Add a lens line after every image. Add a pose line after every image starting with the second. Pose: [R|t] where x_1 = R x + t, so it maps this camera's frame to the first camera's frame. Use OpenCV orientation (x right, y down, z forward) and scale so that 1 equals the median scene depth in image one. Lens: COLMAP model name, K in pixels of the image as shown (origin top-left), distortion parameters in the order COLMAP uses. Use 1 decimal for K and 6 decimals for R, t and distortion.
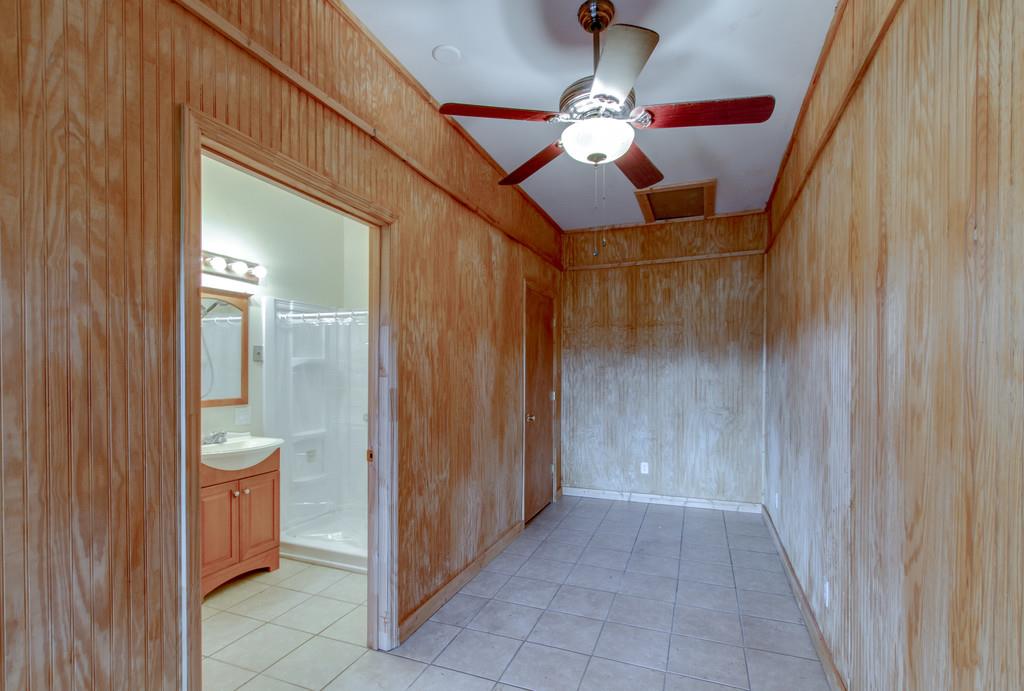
lens RADIAL K [[474.3, 0, 514.5], [0, 474.3, 366.9], [0, 0, 1]] dist [0.004228, 0.000008]
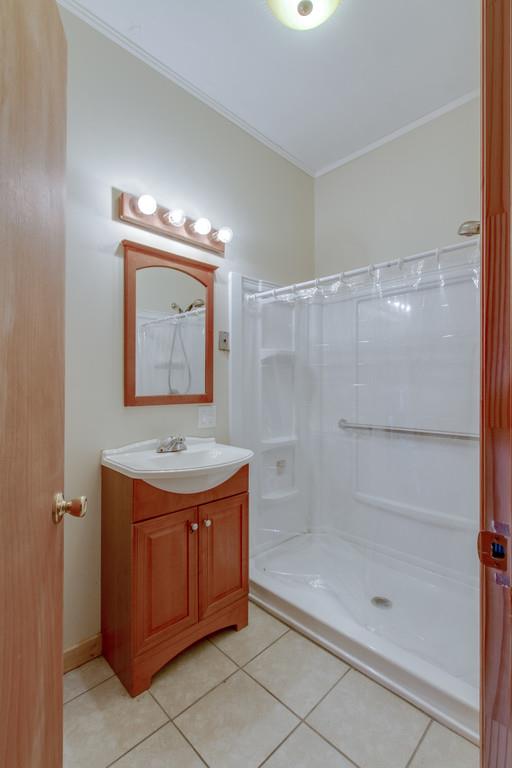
lens RADIAL K [[351.9, 0, 256.5], [0, 351.9, 386.1], [0, 0, 1]] dist [-0.000779, 0.000010]
pose [[0.910370, 0.001905, -0.413792, -0.245342], [0.001162, 0.999974, 0.007161, 0.046077], [0.413794, -0.007000, 0.910343, 0.485330]]
